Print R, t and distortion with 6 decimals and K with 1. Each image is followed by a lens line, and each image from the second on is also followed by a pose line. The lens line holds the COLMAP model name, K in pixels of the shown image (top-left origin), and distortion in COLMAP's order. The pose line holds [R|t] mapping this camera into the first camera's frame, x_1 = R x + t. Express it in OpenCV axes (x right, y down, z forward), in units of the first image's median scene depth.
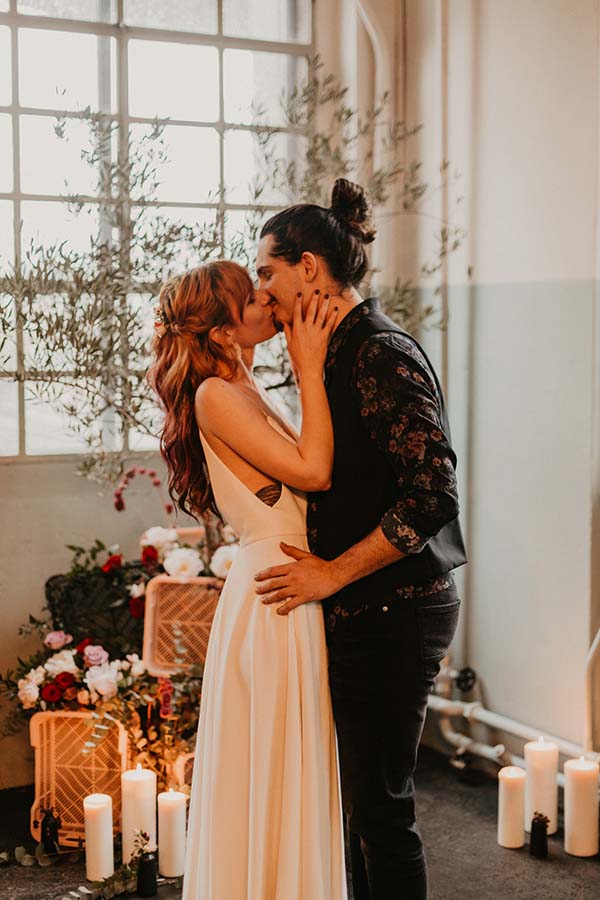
lens RADIAL K [[1398.6, 0, 301.4], [0, 1398.6, 456.8], [0, 0, 1]] dist [-0.025556, 0.000000]
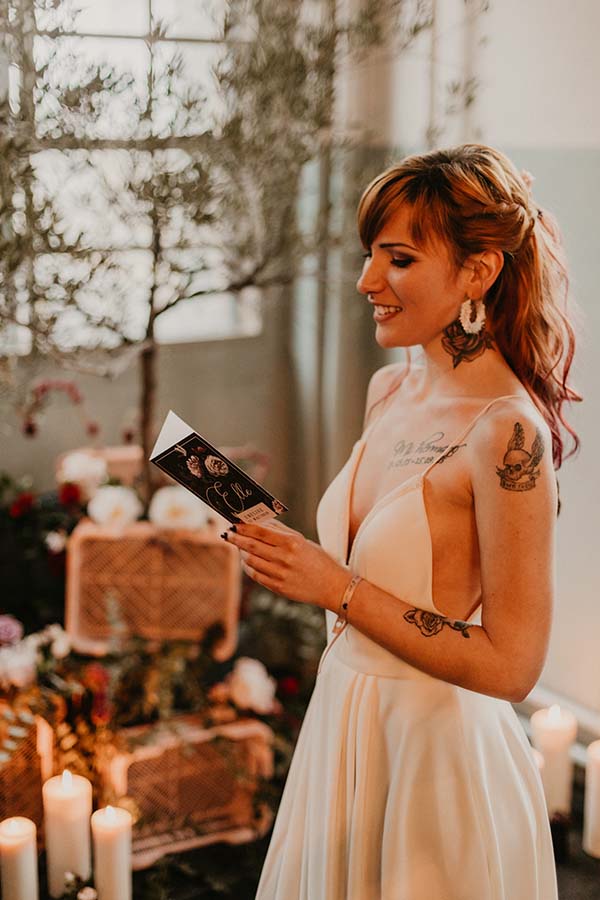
lens RADIAL K [[1304.5, 0, 322.7], [0, 1304.5, 448.3], [0, 0, 1]] dist [-0.013885, 0.000000]
pose [[0.993794, -0.010167, 0.110767, -0.050282], [-0.004122, 0.991764, 0.128012, -0.052337], [-0.111156, -0.127674, 0.985568, 0.271140]]
